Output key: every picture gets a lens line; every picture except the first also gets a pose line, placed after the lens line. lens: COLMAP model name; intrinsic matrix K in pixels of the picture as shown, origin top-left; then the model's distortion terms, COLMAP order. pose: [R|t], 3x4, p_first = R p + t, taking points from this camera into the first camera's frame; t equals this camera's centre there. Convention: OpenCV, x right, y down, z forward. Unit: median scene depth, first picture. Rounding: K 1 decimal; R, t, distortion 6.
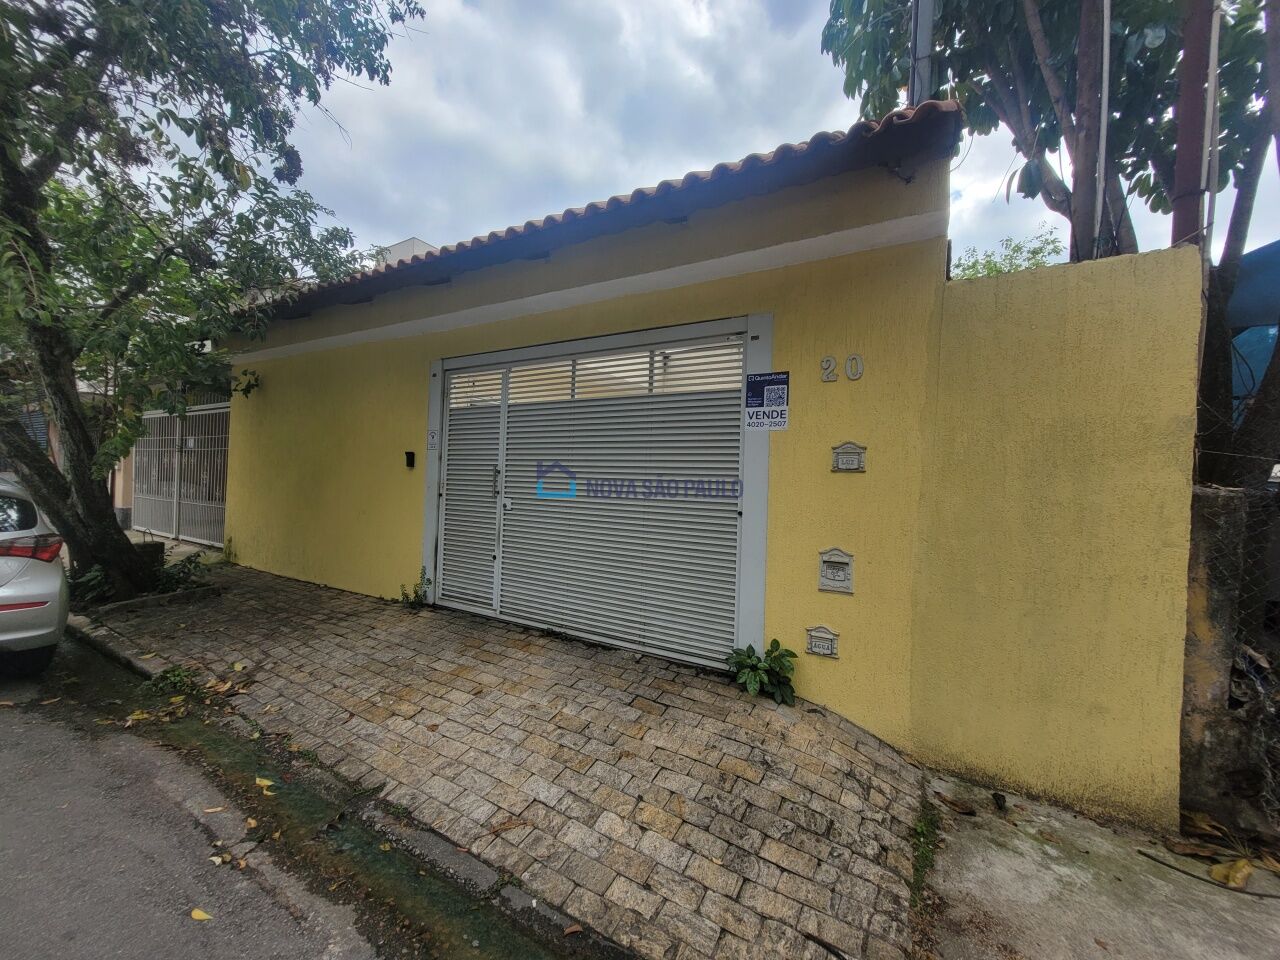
lens RADIAL K [[501.4, 0, 639.6], [0, 501.4, 481.5], [0, 0, 1]] dist [0.005003, -0.000697]
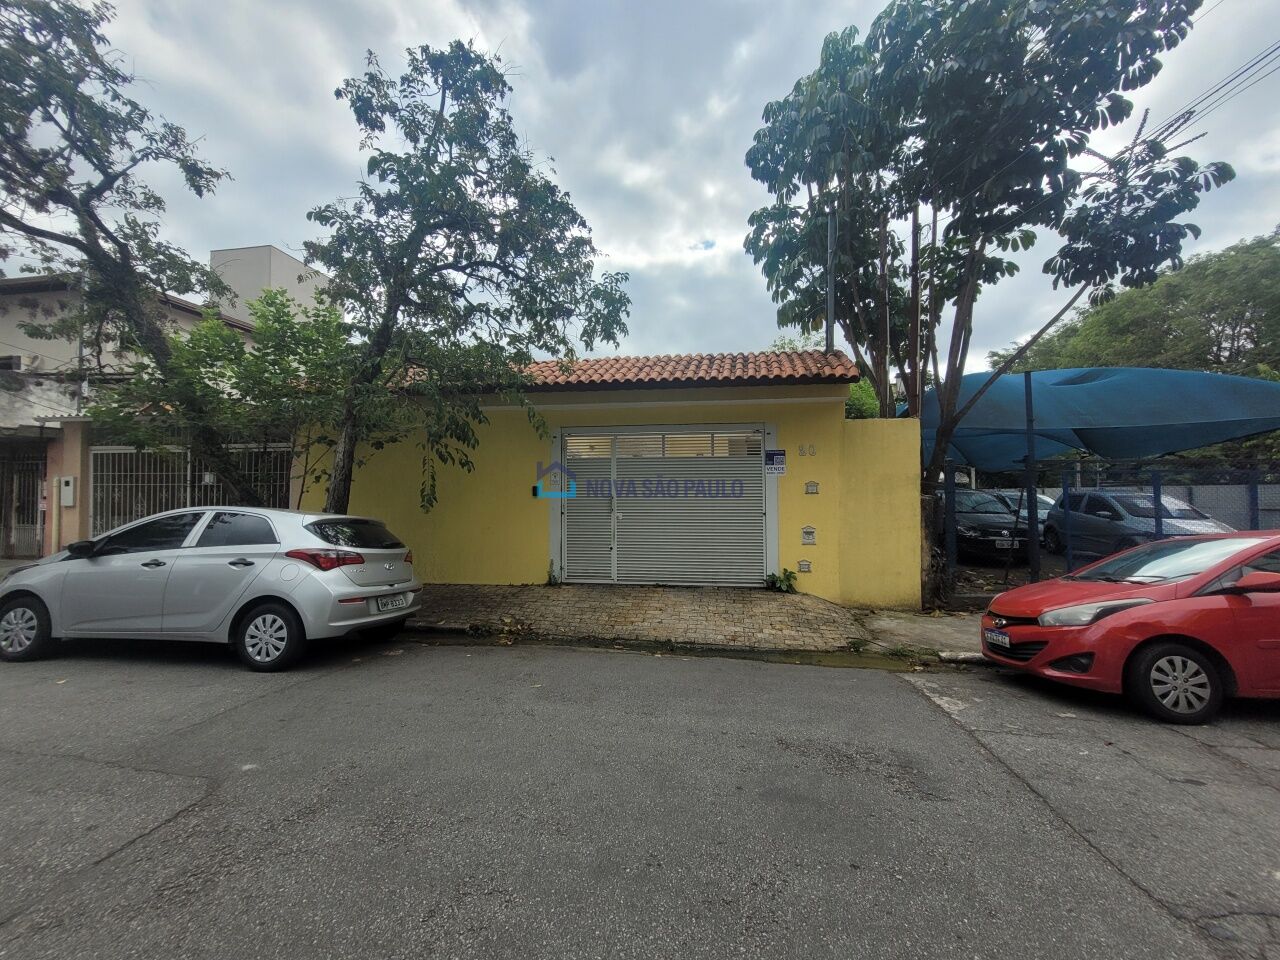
lens RADIAL K [[501.4, 0, 641.1], [0, 501.4, 483.9], [0, 0, 1]] dist [0.005003, -0.000697]
pose [[0.927438, -0.030481, 0.372731, -1.213894], [0.033771, 0.999427, -0.002299, -0.086279], [-0.372448, 0.014720, 0.927936, -0.902316]]
